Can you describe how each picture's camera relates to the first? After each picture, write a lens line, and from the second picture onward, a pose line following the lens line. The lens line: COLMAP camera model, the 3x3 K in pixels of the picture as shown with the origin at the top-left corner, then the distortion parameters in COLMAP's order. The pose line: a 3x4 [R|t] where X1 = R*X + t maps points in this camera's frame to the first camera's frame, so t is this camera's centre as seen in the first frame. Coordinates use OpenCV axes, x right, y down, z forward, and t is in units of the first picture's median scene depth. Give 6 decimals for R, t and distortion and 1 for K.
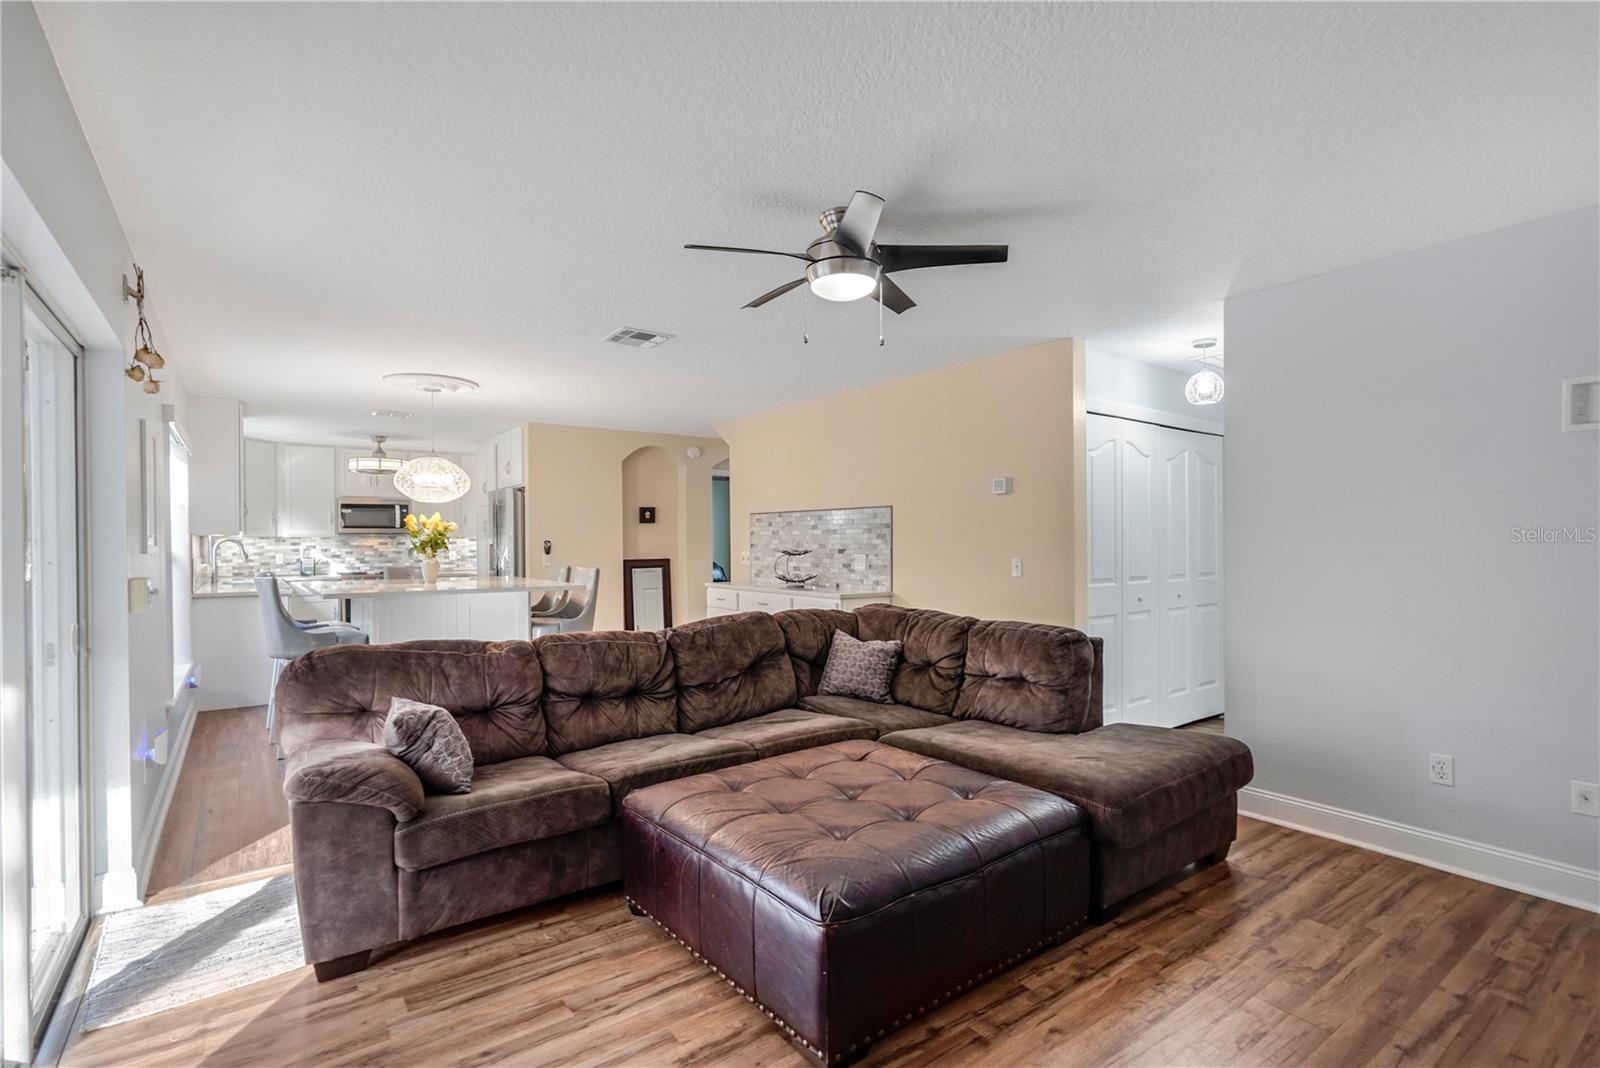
lens RADIAL K [[754.4, 0, 795.4], [0, 754.4, 547.5], [0, 0, 1]] dist [-0.011390, 0.005962]
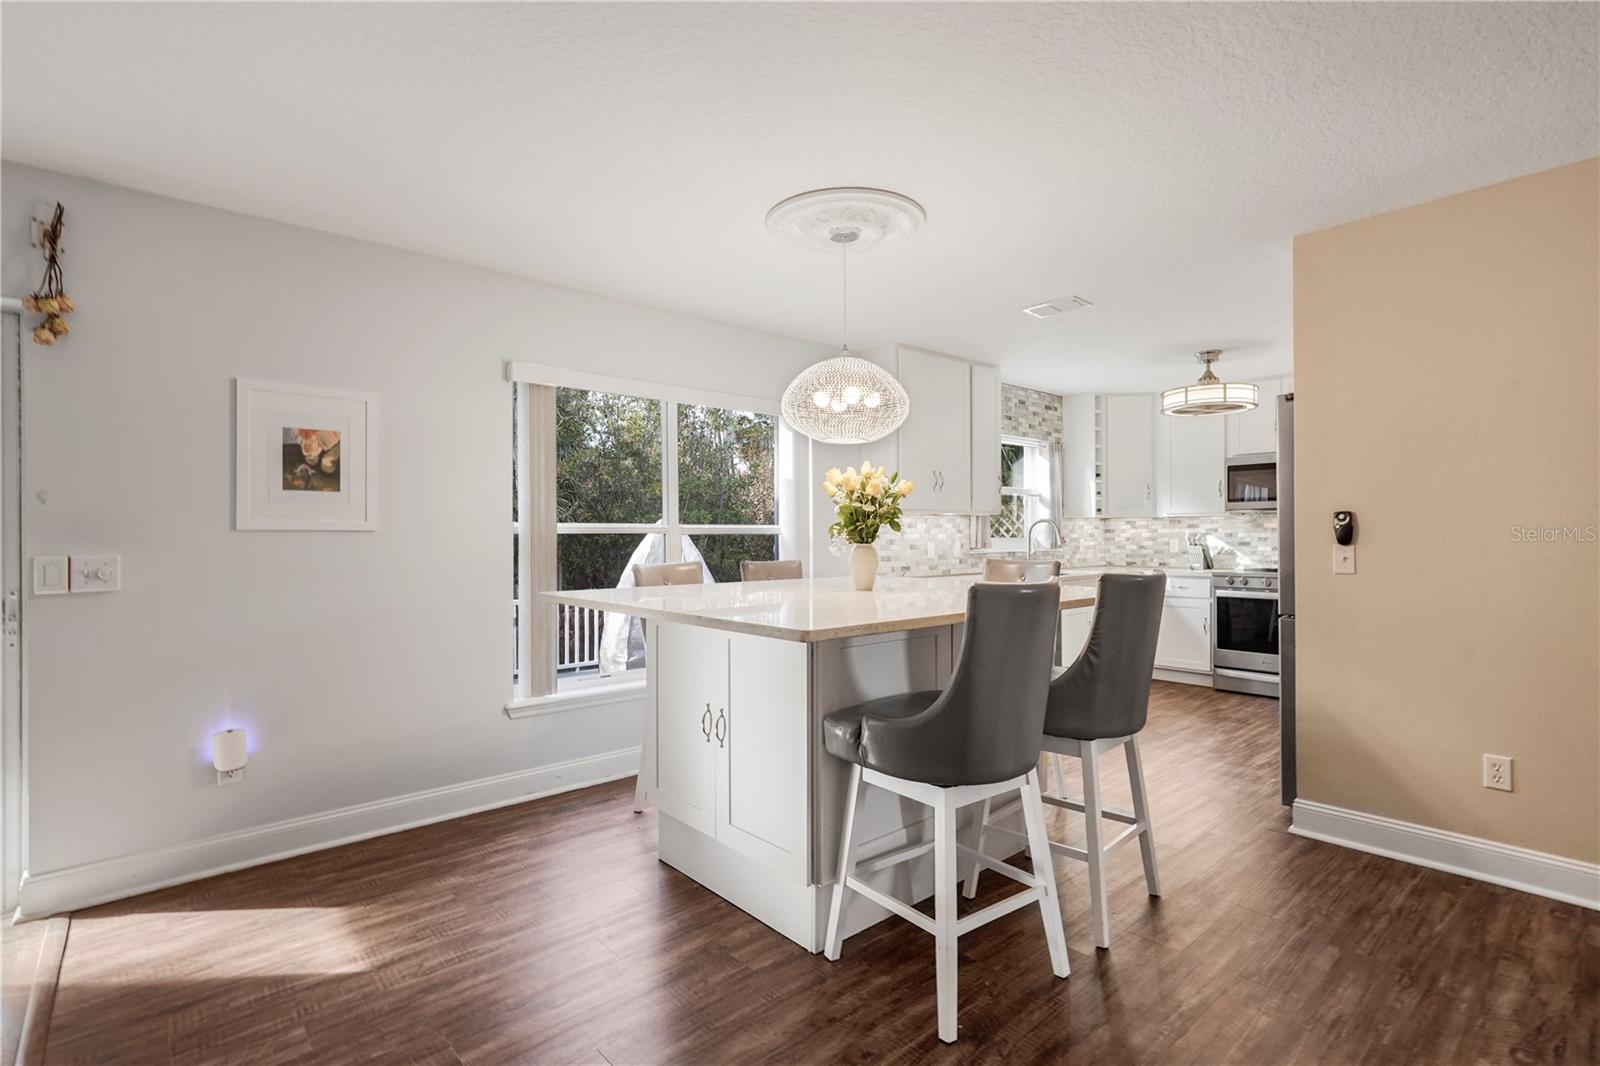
lens RADIAL K [[754.4, 0, 808.6], [0, 754.4, 529.9], [0, 0, 1]] dist [-0.011390, 0.005962]
pose [[0.094210, -0.001048, -0.995552, 0.040199], [-0.006247, 0.999979, -0.001643, 0.002889], [0.995533, 0.006374, 0.094201, 0.631462]]
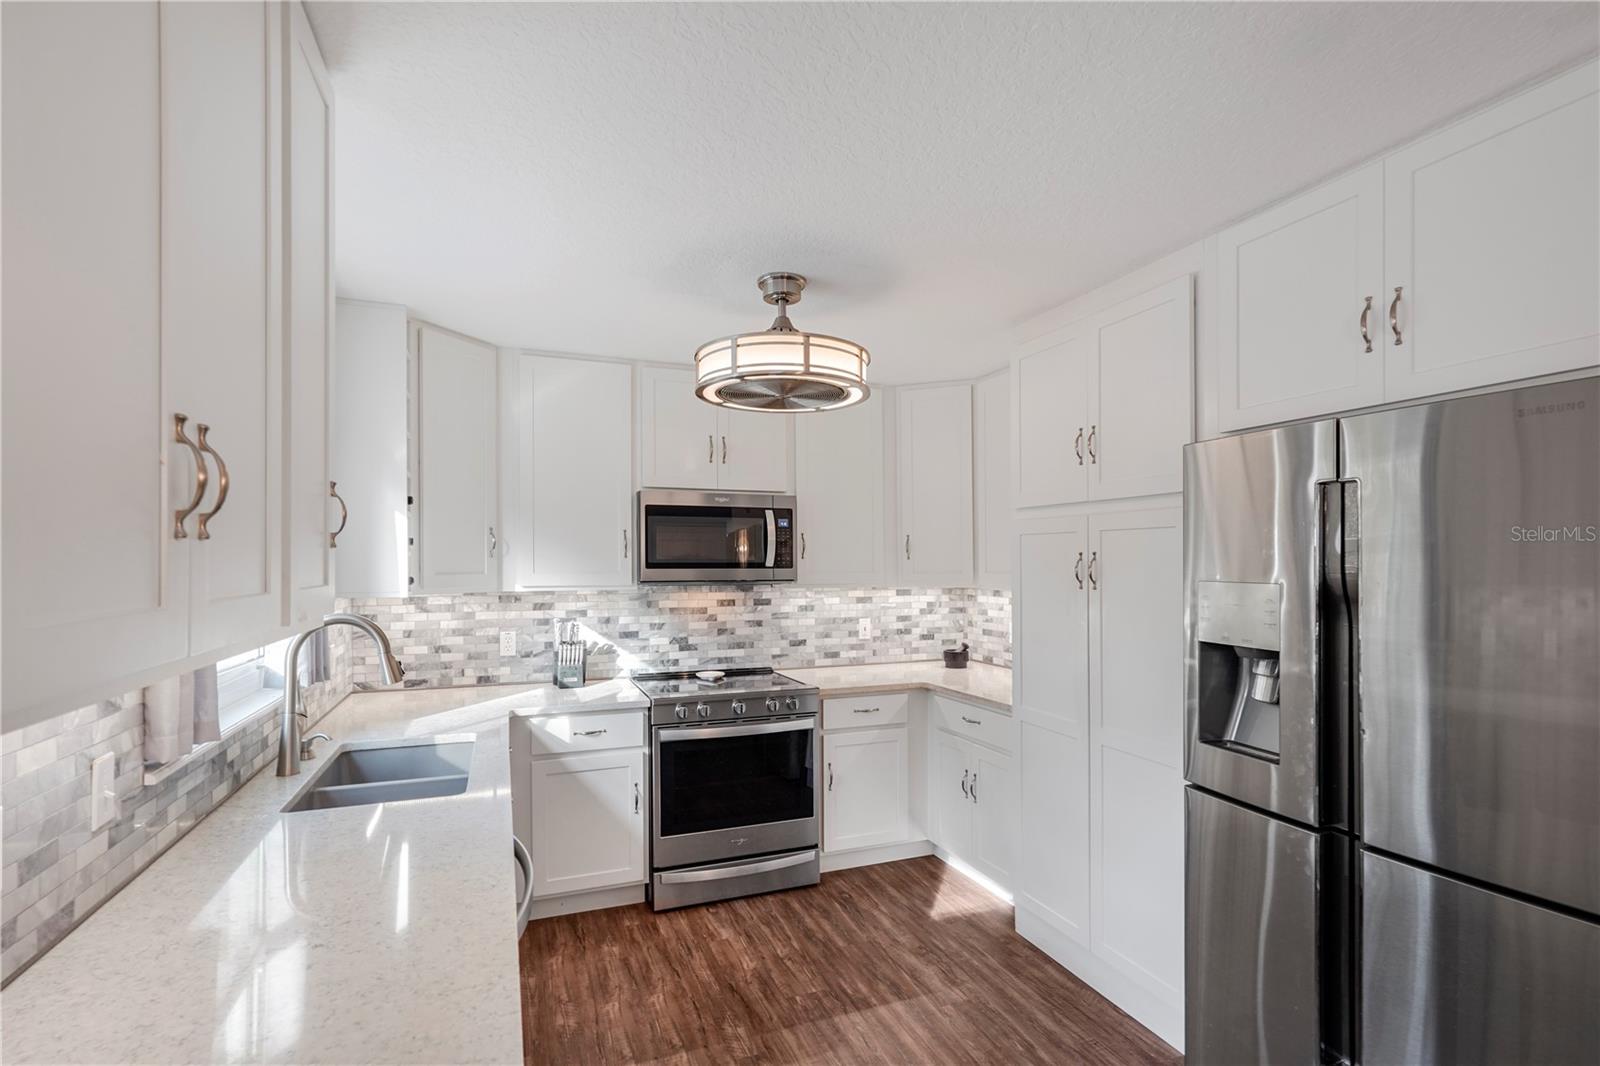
lens RADIAL K [[754.4, 0, 808.6], [0, 754.4, 561.9], [0, 0, 1]] dist [-0.011390, 0.005962]
pose [[0.968701, 0.002255, -0.248221, -0.480581], [-0.005683, 0.999898, -0.013093, -0.027771], [0.248166, 0.014094, 0.968615, 0.724688]]
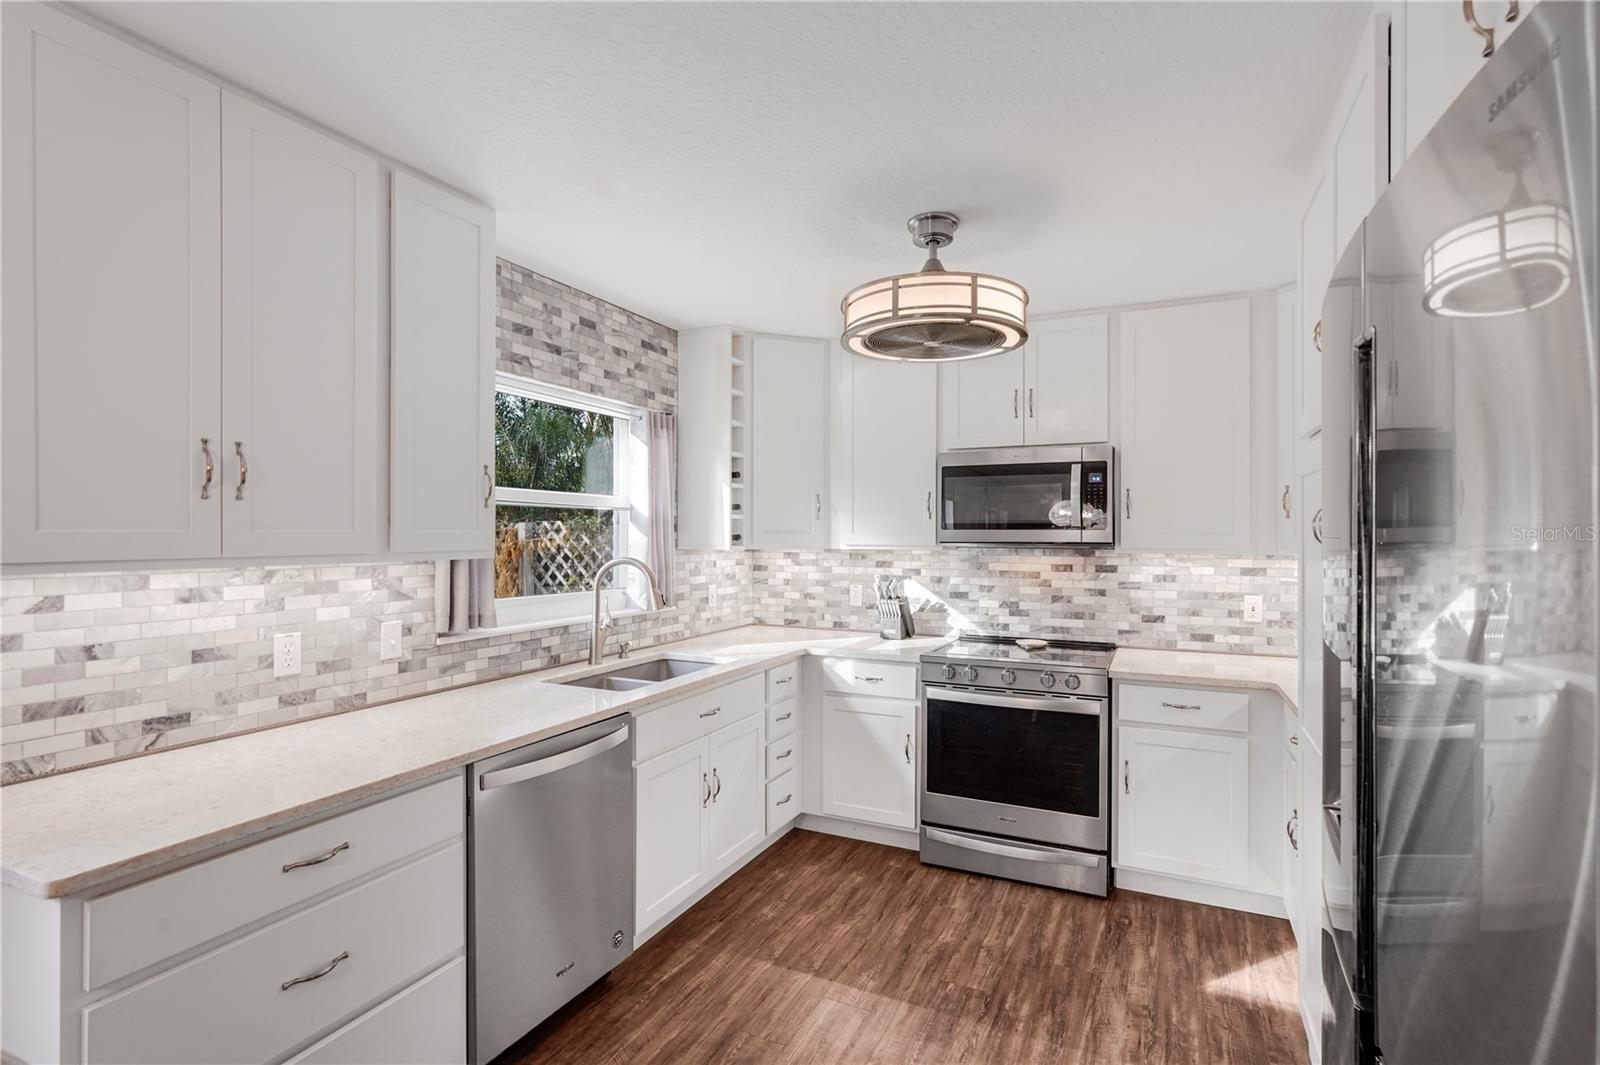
lens RADIAL K [[754.4, 0, 809.4], [0, 754.4, 536.9], [0, 0, 1]] dist [-0.011390, 0.005962]
pose [[0.479763, 0.009135, -0.877350, -0.326250], [-0.014291, 0.999895, 0.002596, -0.024536], [0.877281, 0.011293, 0.479843, 0.844120]]
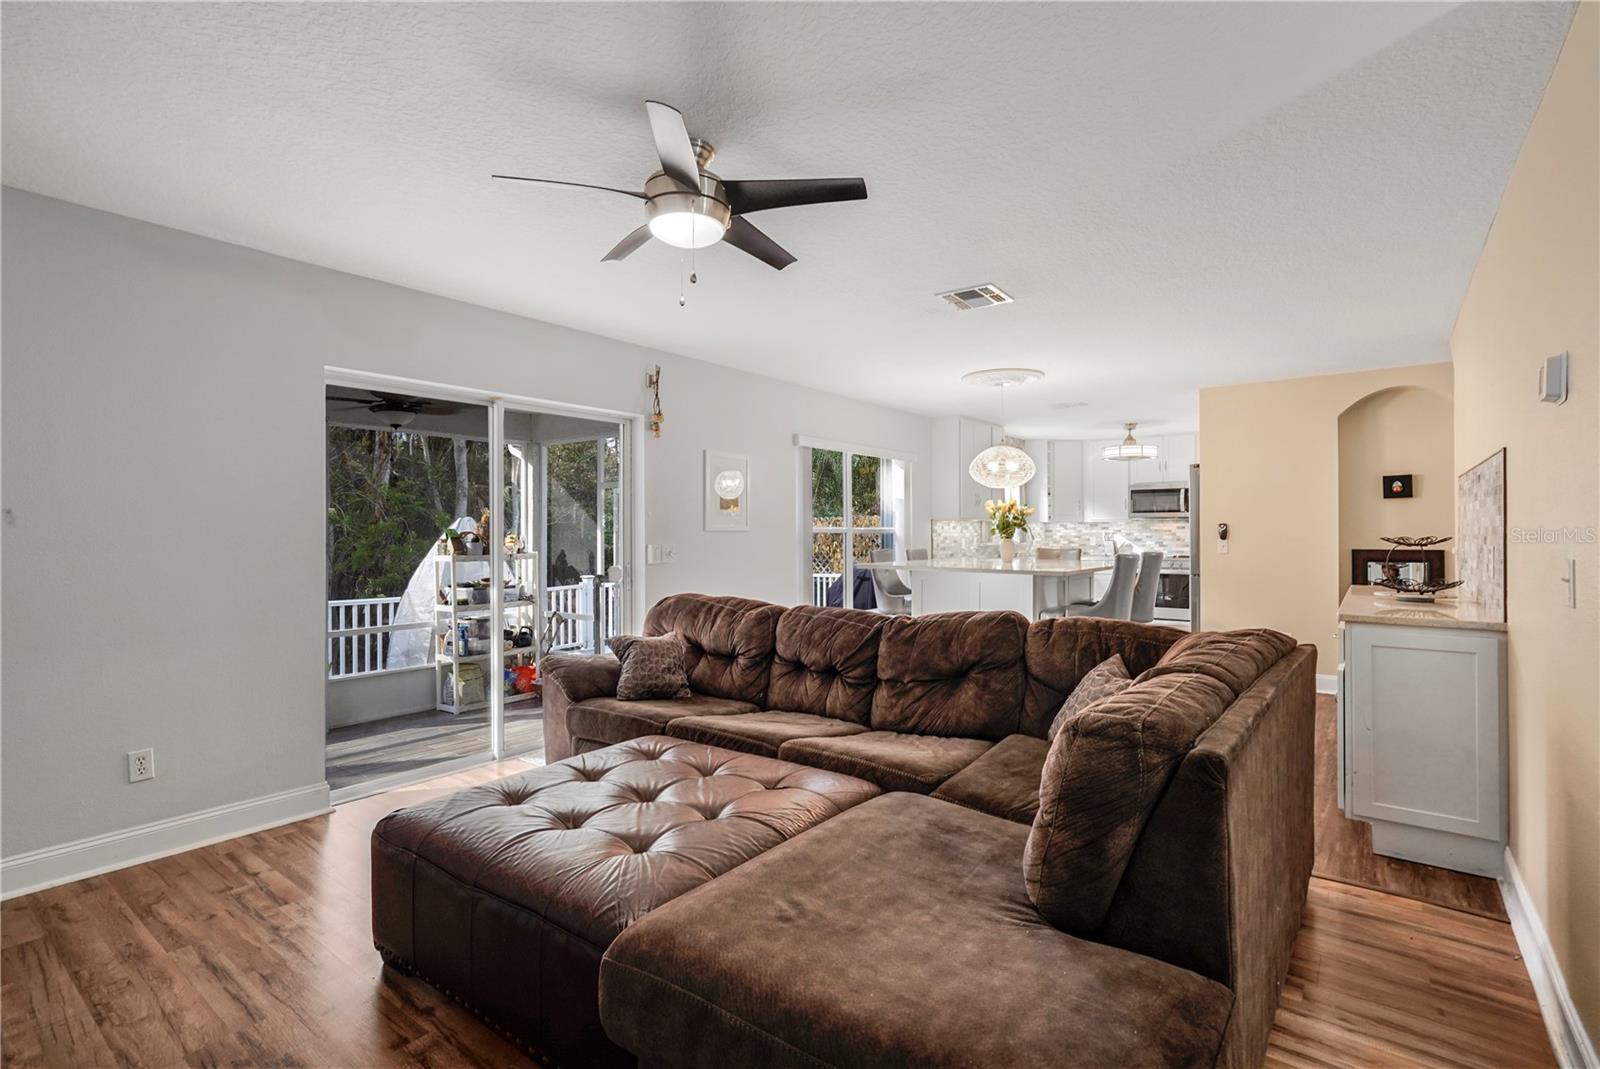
lens RADIAL K [[754.4, 0, 820.2], [0, 754.4, 519.1], [0, 0, 1]] dist [-0.011390, 0.005962]
pose [[0.300193, -0.010946, -0.953816, 0.317672], [-0.009053, 0.999856, -0.014324, 0.002039], [0.953836, 0.012935, 0.300051, 0.293307]]
